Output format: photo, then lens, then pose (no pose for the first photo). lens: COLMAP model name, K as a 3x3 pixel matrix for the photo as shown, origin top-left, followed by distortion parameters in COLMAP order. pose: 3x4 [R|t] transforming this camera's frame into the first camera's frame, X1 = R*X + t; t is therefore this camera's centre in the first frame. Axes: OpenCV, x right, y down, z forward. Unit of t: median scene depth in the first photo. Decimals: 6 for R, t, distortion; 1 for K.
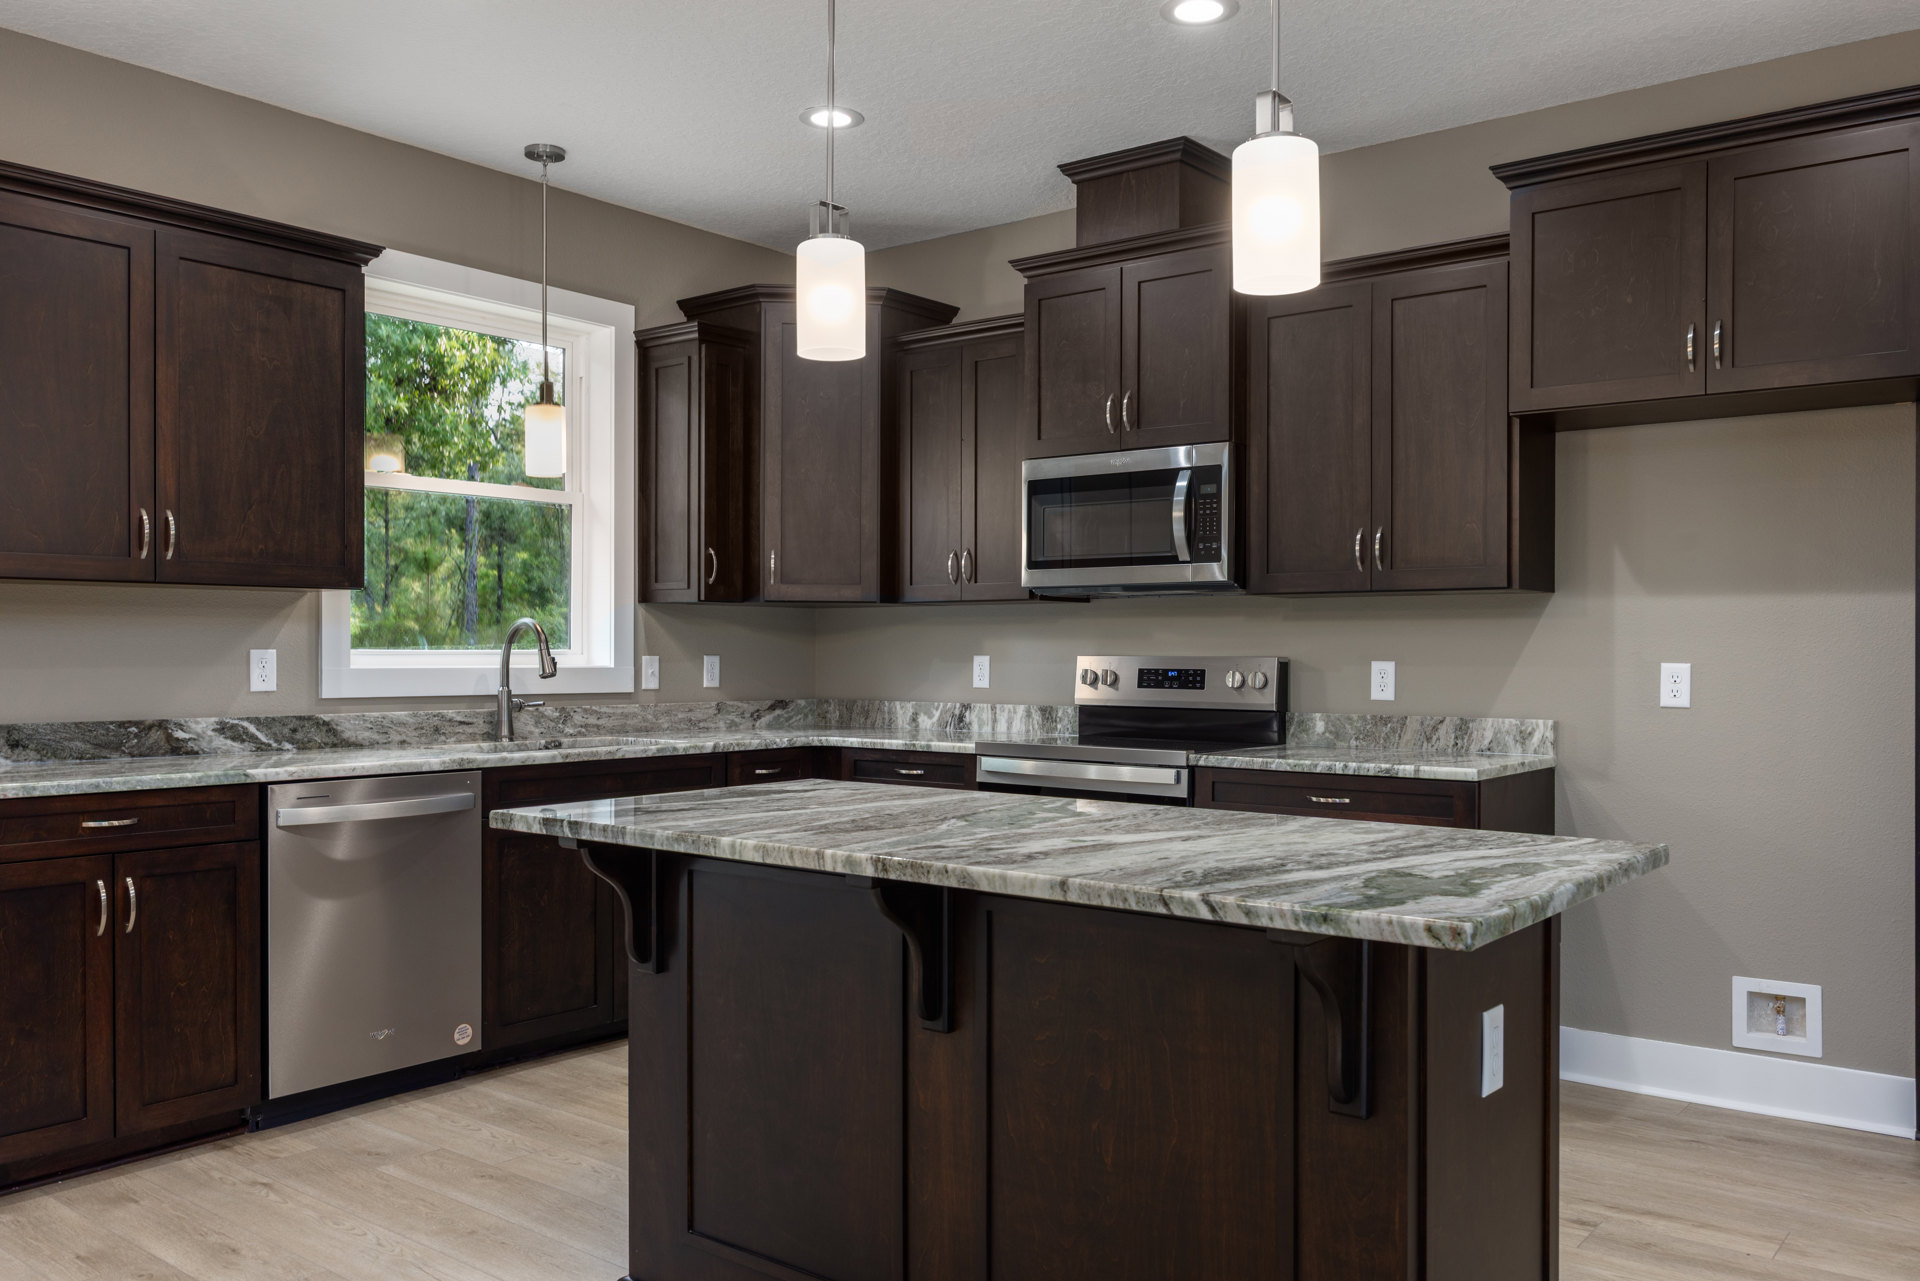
lens RADIAL K [[1499.8, 0, 1059.0], [0, 1499.8, 654.3], [0, 0, 1]] dist [0.008218, -0.006987]
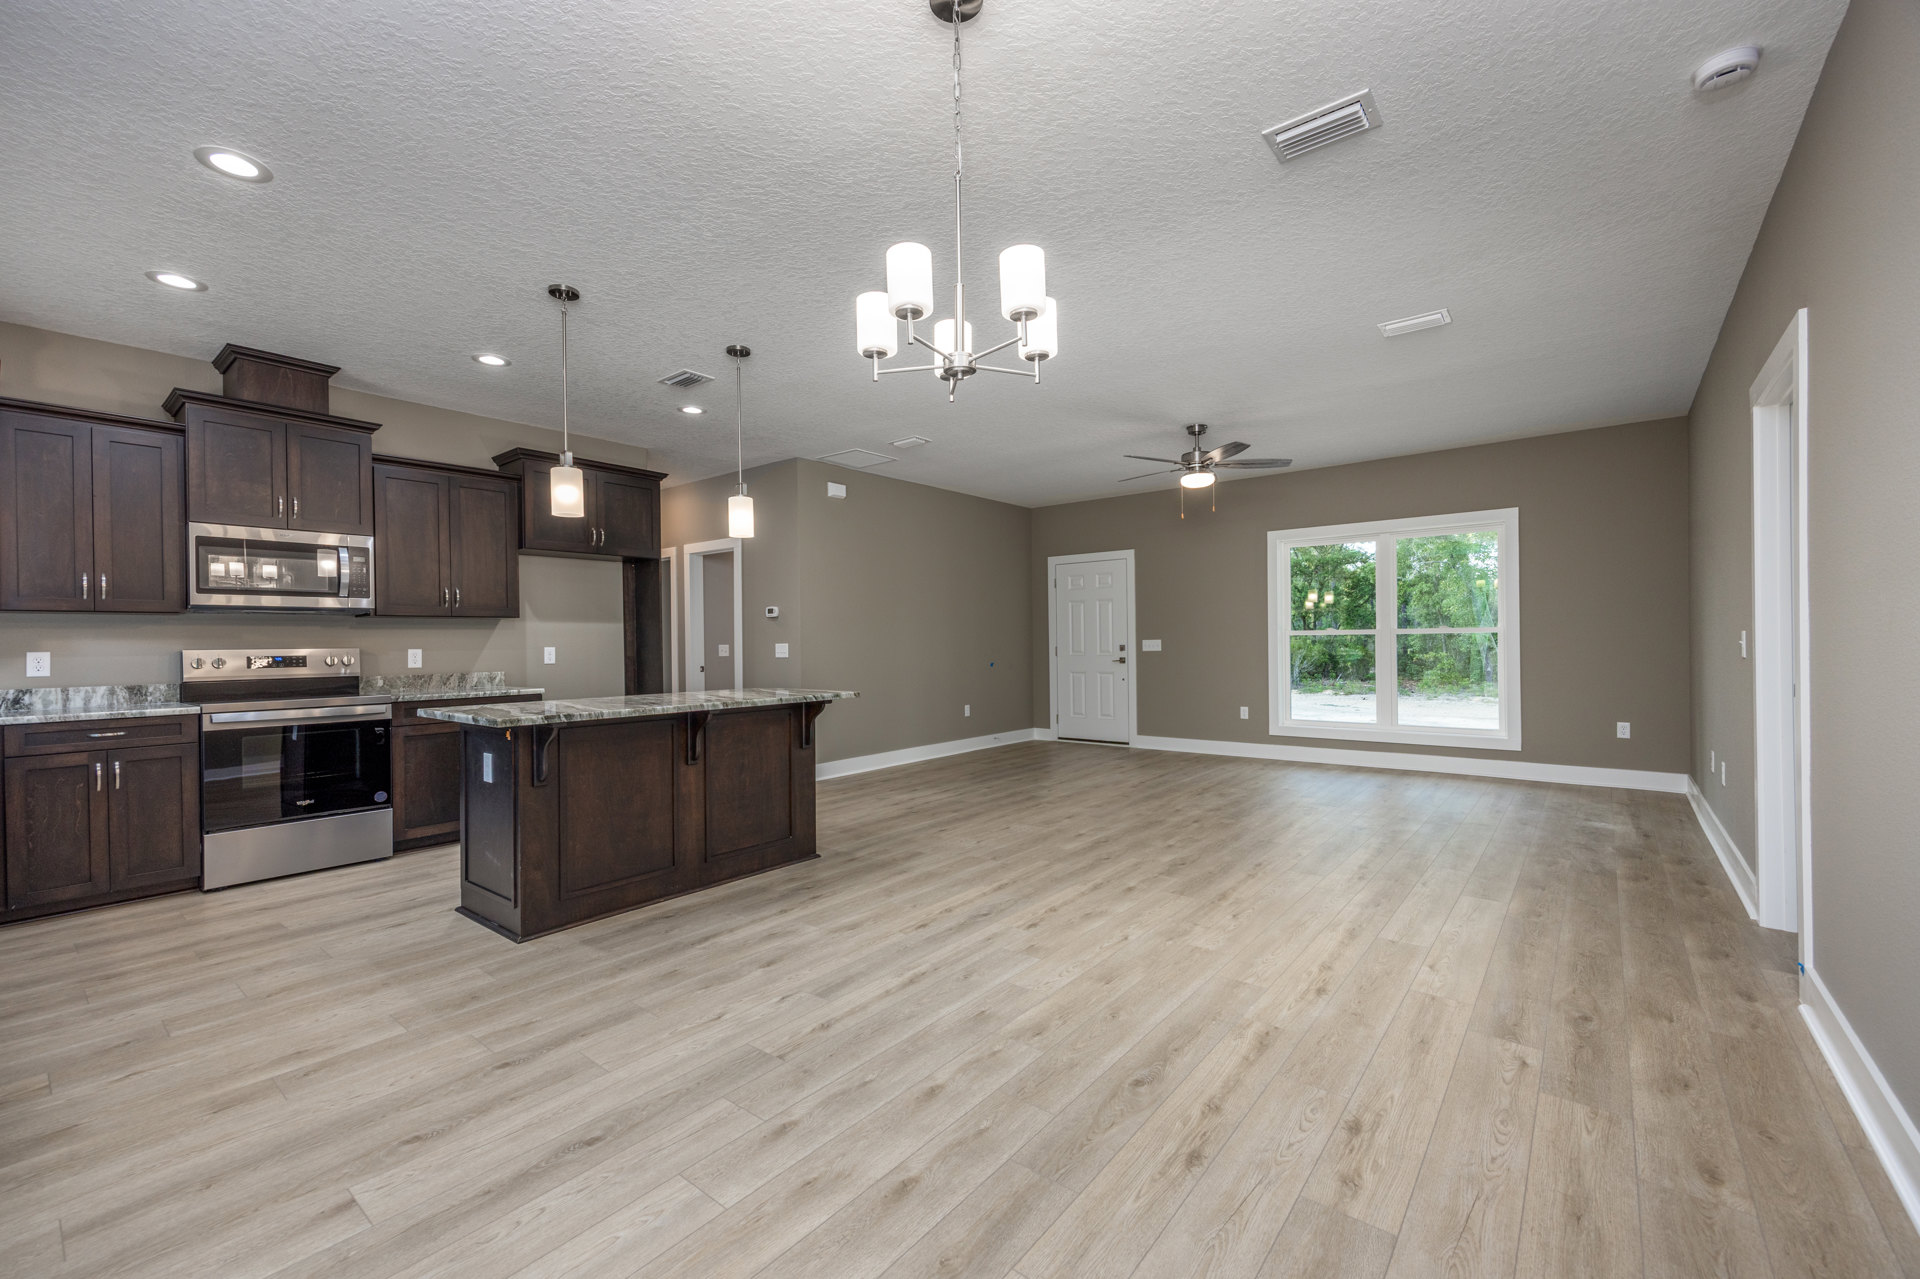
lens RADIAL K [[740.6, 0, 924.7], [0, 740.6, 643.2], [0, 0, 1]] dist [0.000189, -0.000467]
pose [[0.077571, -0.004315, 0.996977, -0.831395], [0.017480, 0.999843, 0.002967, 0.006317], [-0.996834, 0.017197, 0.077634, 0.229240]]
